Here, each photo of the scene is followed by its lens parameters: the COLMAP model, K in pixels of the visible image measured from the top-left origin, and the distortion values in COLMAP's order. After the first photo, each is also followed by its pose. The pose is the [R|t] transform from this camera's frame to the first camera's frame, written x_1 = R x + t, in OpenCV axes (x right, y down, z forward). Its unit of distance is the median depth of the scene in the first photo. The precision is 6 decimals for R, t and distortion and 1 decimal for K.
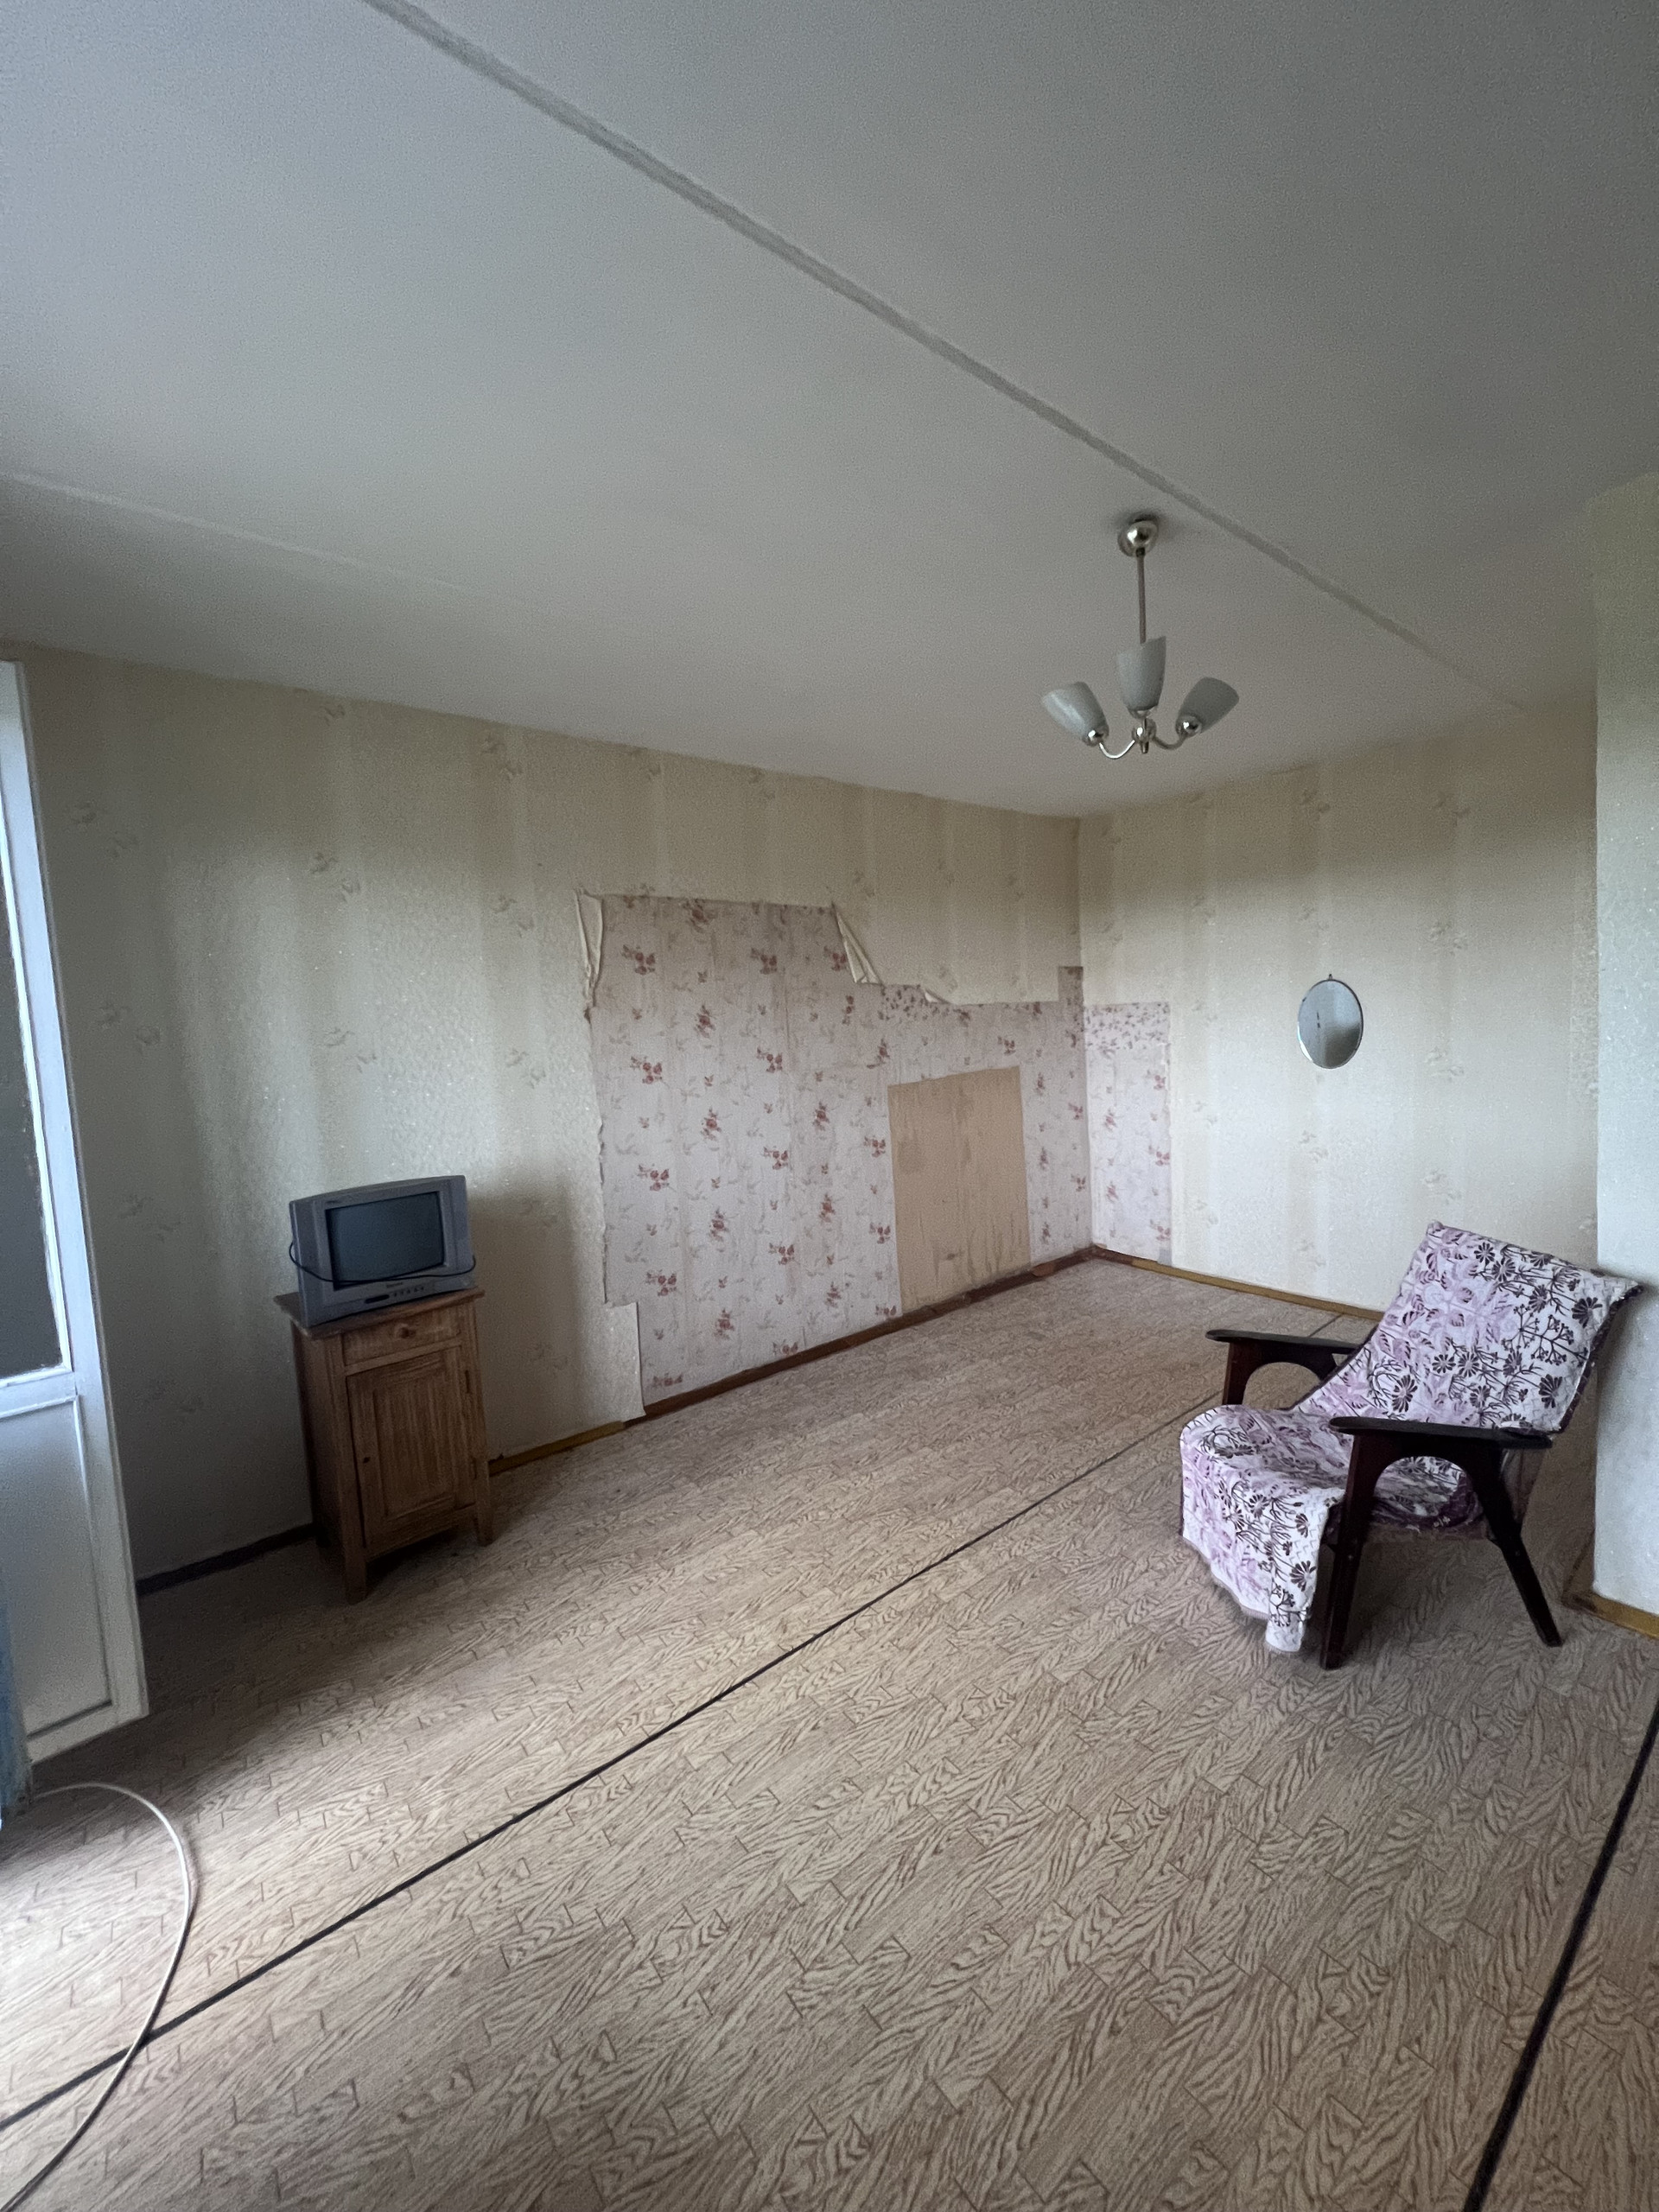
lens RADIAL K [[876.9, 0, 837.5], [0, 876.9, 1102.6], [0, 0, 1]] dist [-0.001966, -0.000708]
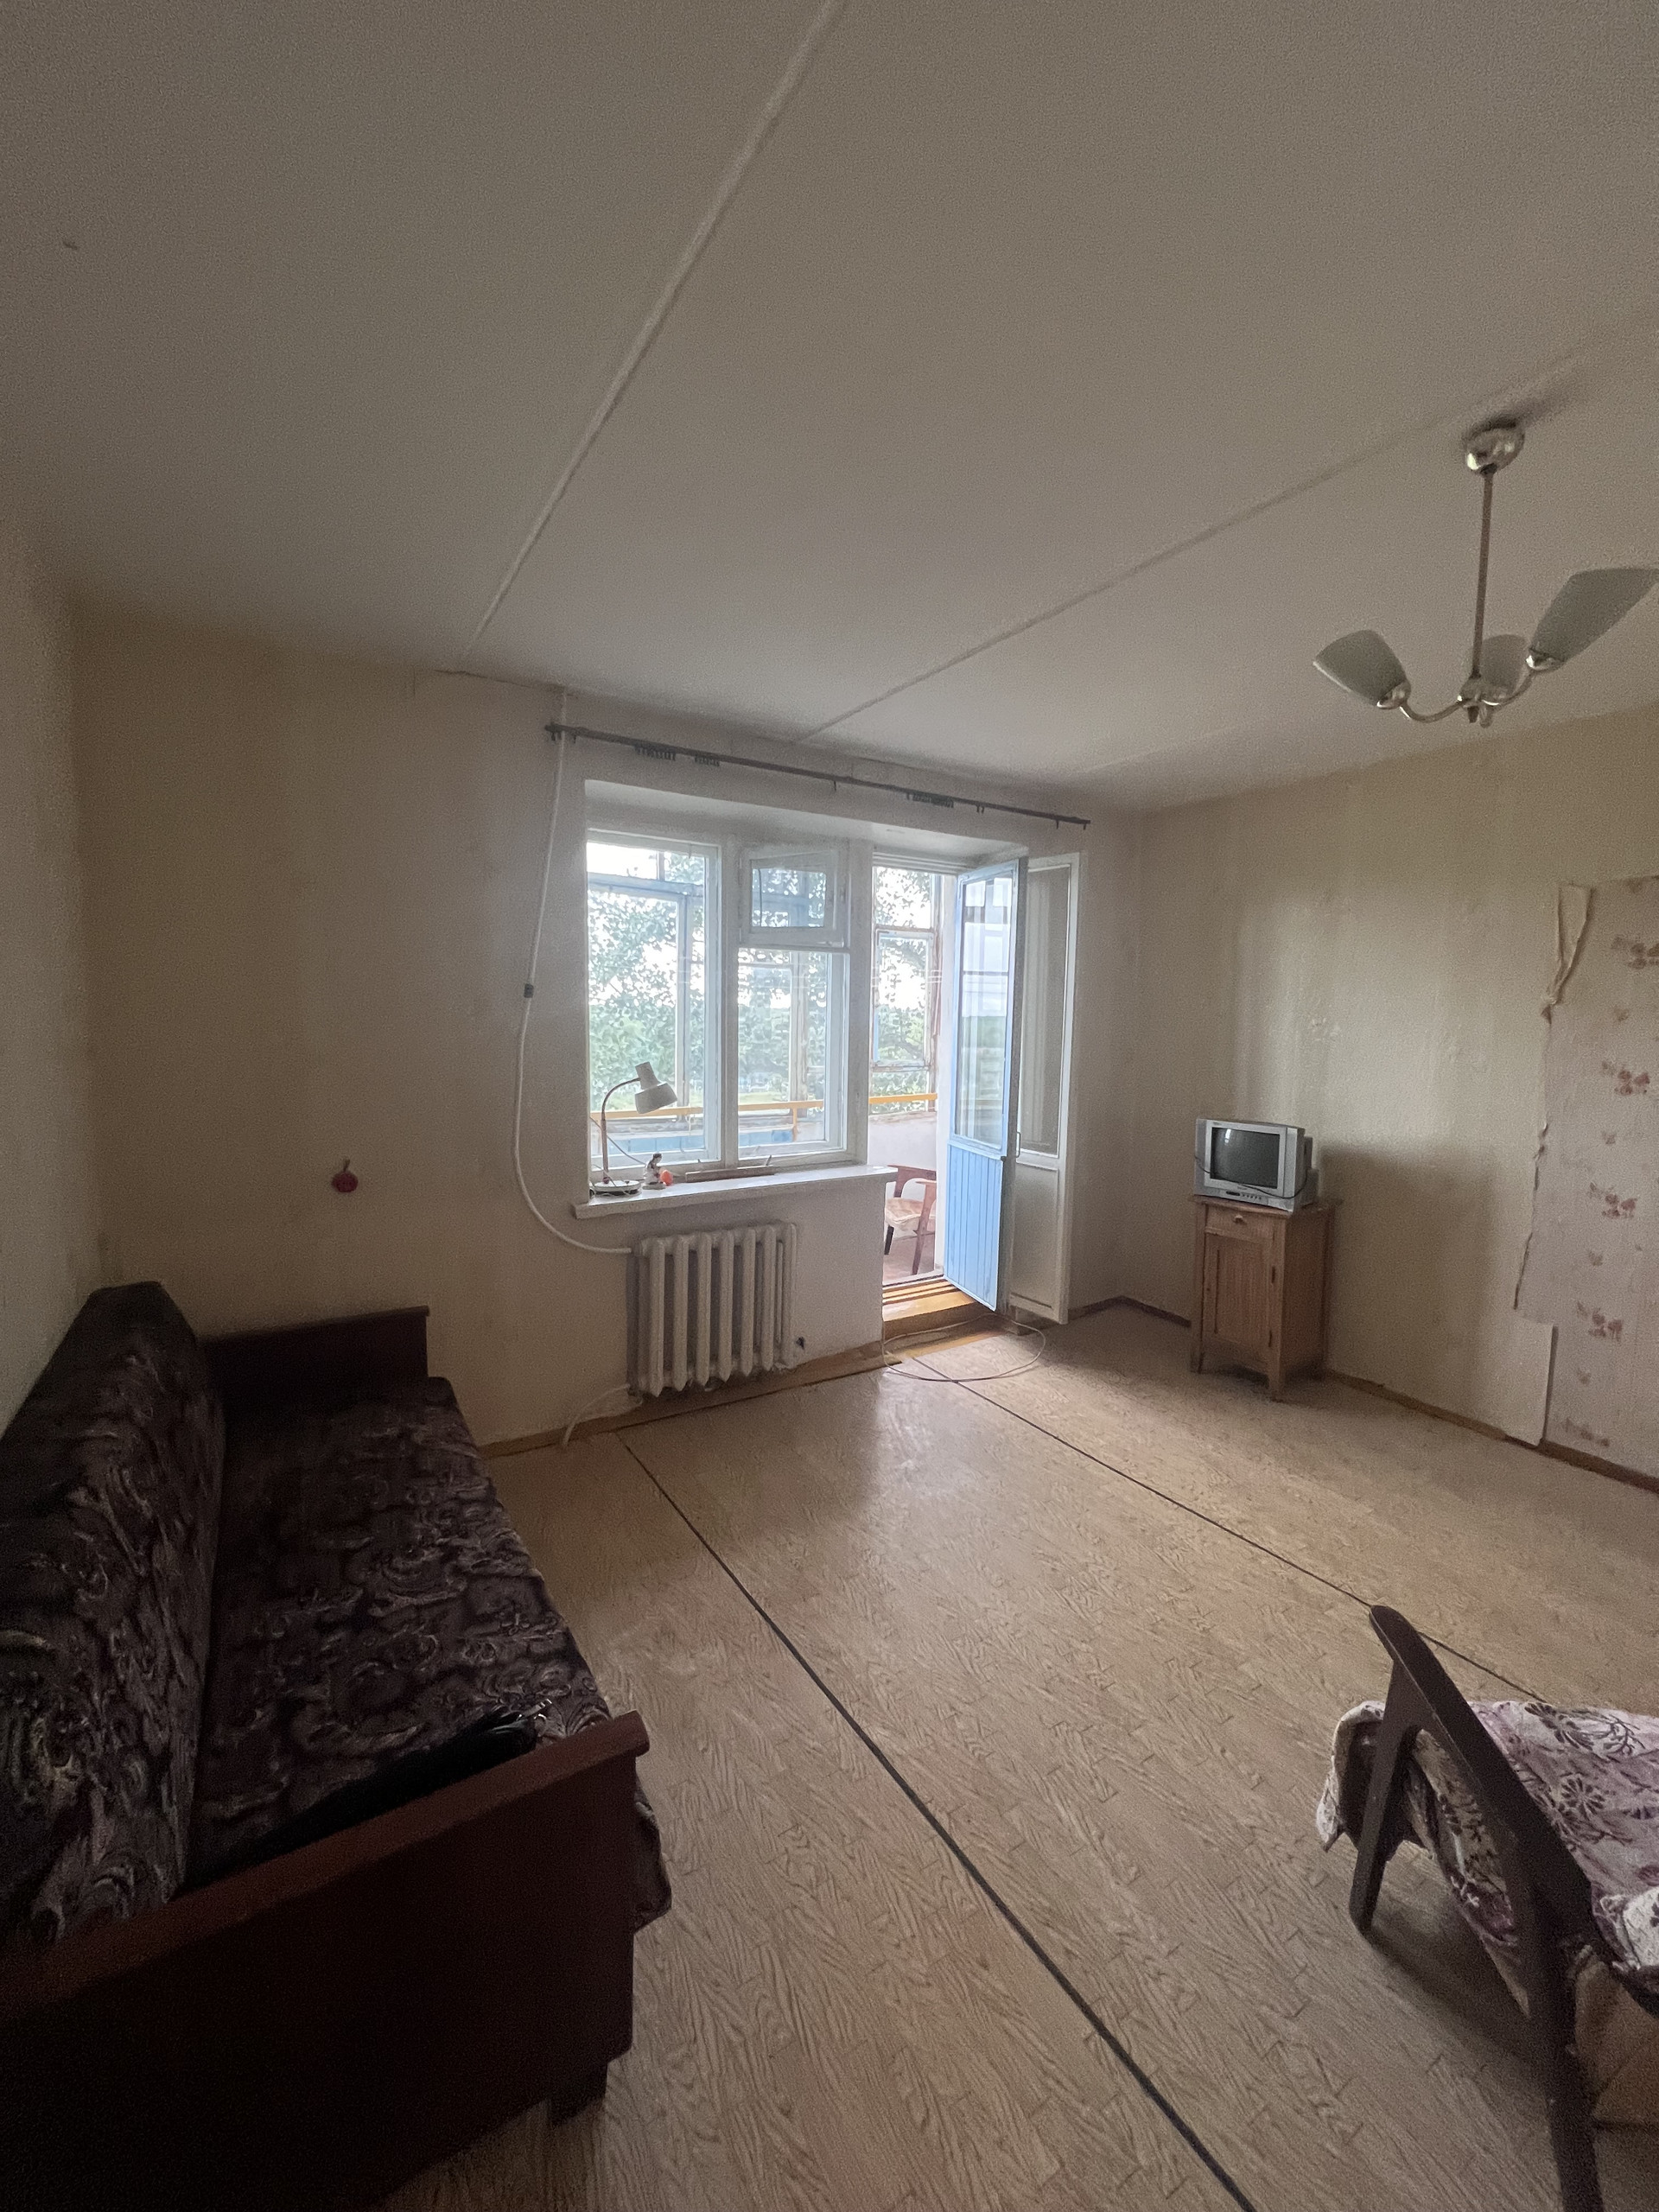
lens RADIAL K [[876.9, 0, 831.9], [0, 876.9, 1096.9], [0, 0, 1]] dist [-0.001966, -0.000708]
pose [[-0.115696, 0.141790, -0.983112, 1.029254], [-0.099771, 0.983094, 0.153529, -0.105834], [0.988261, 0.115849, -0.099594, 0.443094]]
